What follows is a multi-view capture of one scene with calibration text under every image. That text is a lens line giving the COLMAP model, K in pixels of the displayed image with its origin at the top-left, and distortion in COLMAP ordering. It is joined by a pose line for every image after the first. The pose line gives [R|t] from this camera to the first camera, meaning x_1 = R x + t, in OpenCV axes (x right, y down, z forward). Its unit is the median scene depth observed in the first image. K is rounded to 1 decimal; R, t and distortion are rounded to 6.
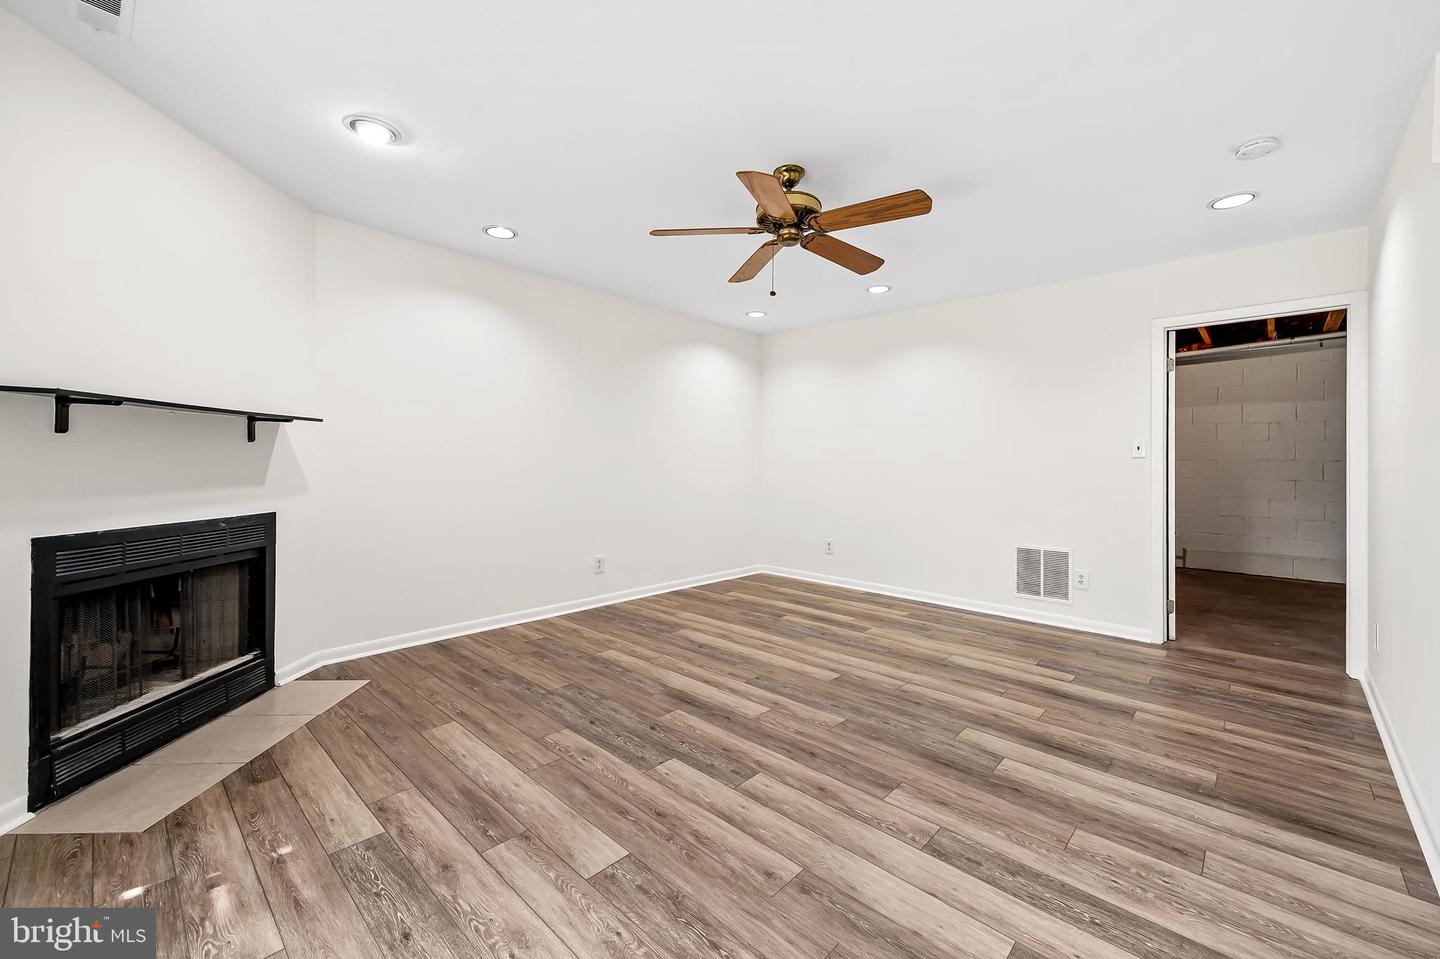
lens RADIAL K [[575.7, 0, 728.6], [0, 575.7, 466.3], [0, 0, 1]] dist [0.012903, -0.004354]
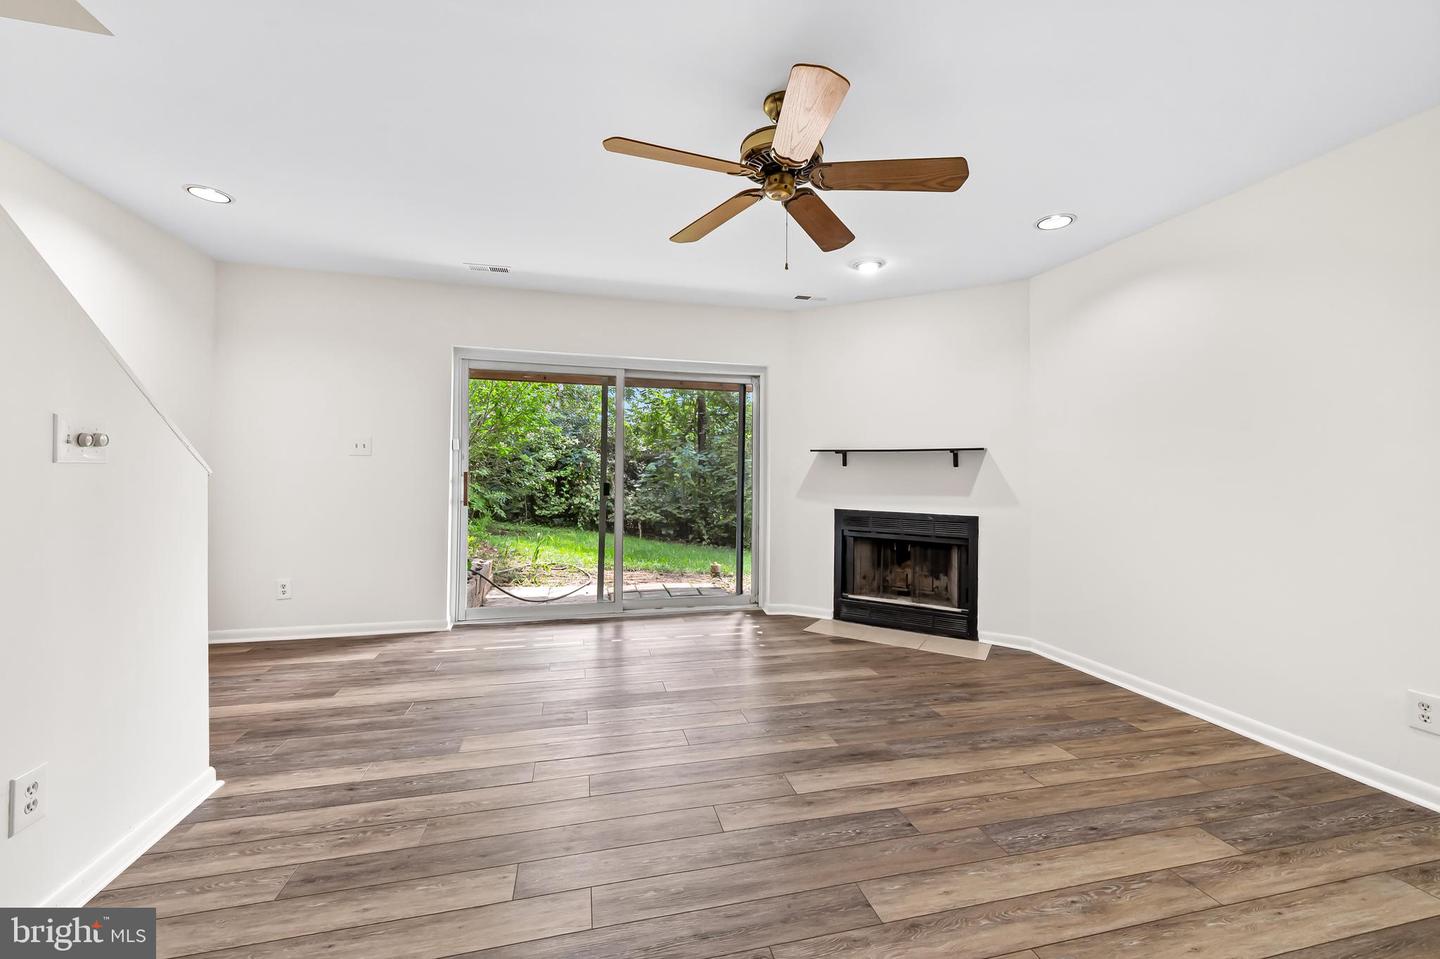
lens RADIAL K [[575.7, 0, 728.6], [0, 575.7, 466.3], [0, 0, 1]] dist [0.012903, -0.004354]
pose [[-0.541366, -0.030042, -0.840250, 0.759685], [-0.026022, 0.999481, -0.018969, -0.000480], [0.840385, 0.011596, -0.541867, 1.291094]]
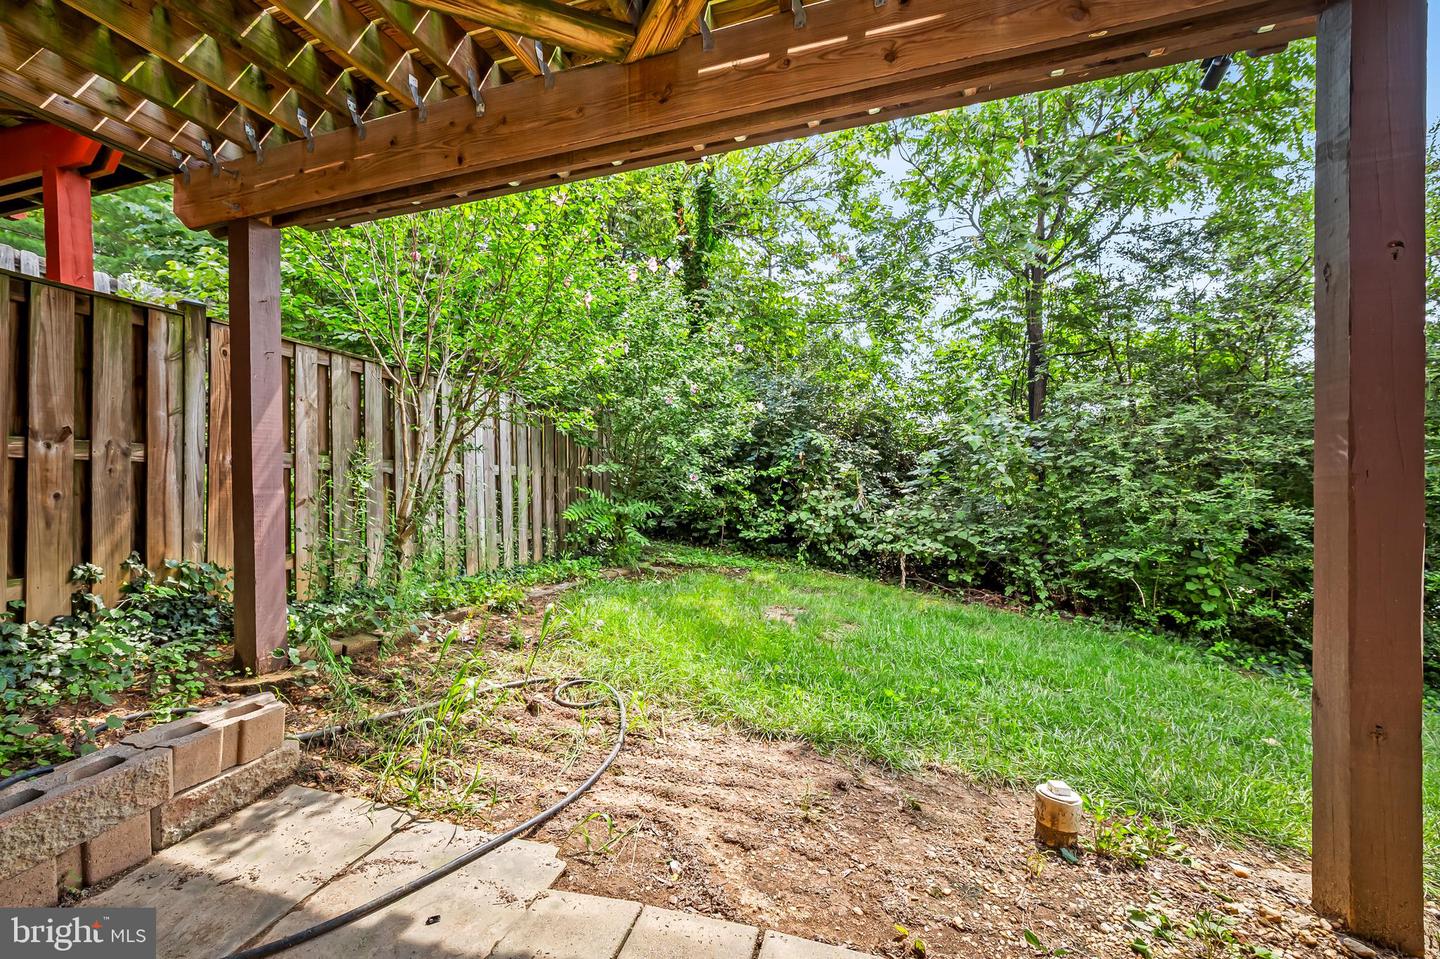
lens RADIAL K [[576.2, 0, 723.1], [0, 576.2, 498.1], [0, 0, 1]] dist [0.009444, -0.000542]
pose [[-0.906942, 0.005740, -0.421217, -0.862663], [-0.006459, 0.999600, 0.027529, 0.052721], [0.421207, 0.027688, -0.906542, 0.212529]]
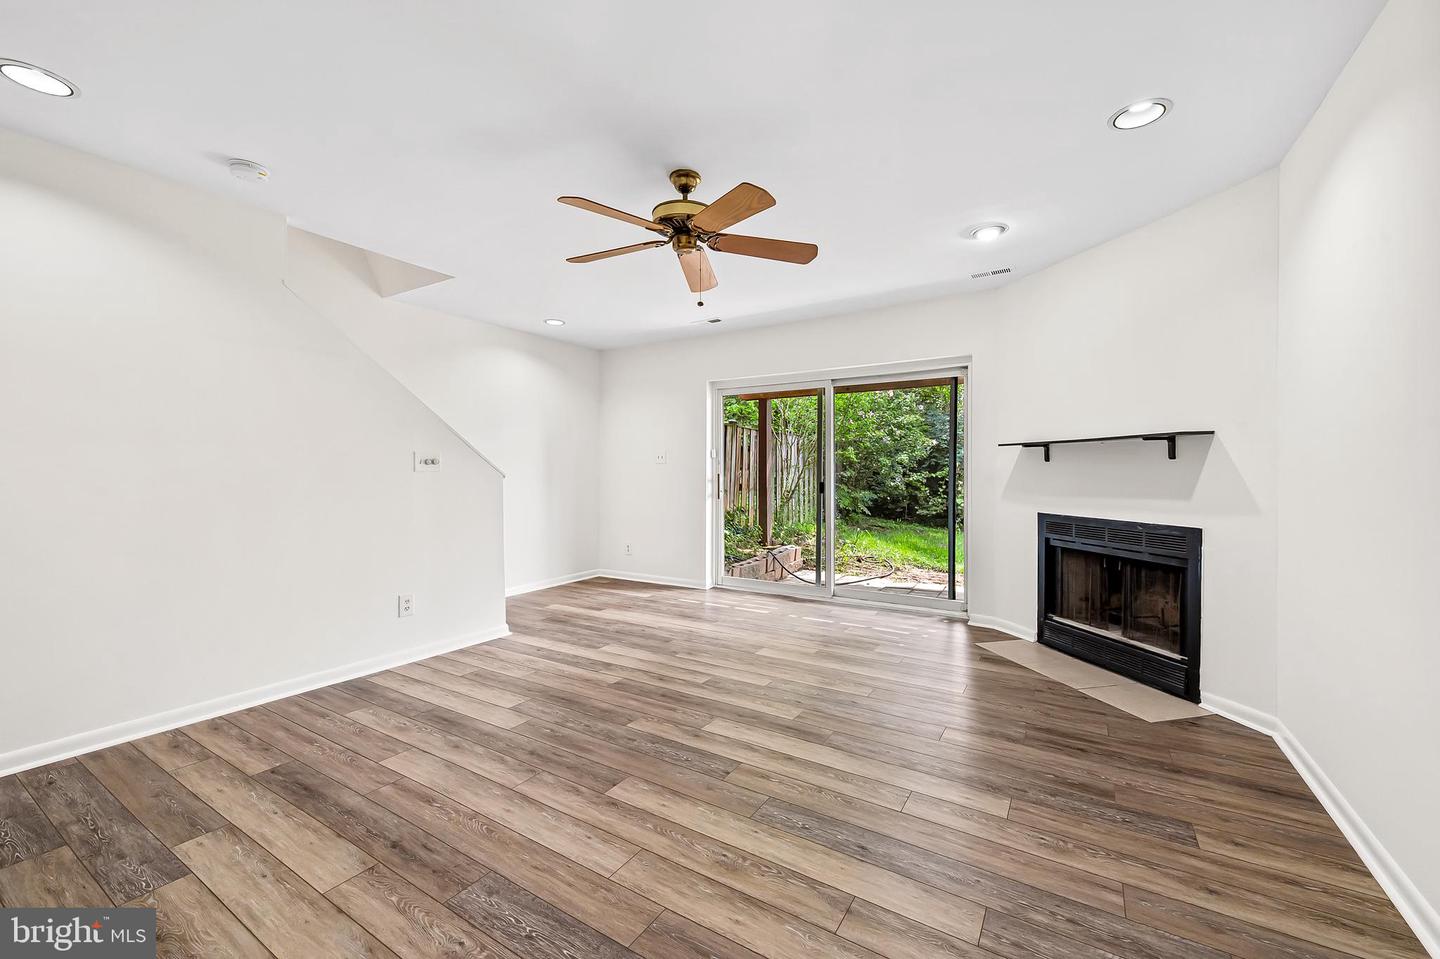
lens RADIAL K [[575.7, 0, 728.6], [0, 575.7, 466.3], [0, 0, 1]] dist [0.012903, -0.004354]
pose [[-0.981532, -0.014048, -0.190782, 0.210186], [-0.013256, 0.999897, -0.005426, -0.011651], [0.190839, -0.002796, -0.981617, 1.886268]]
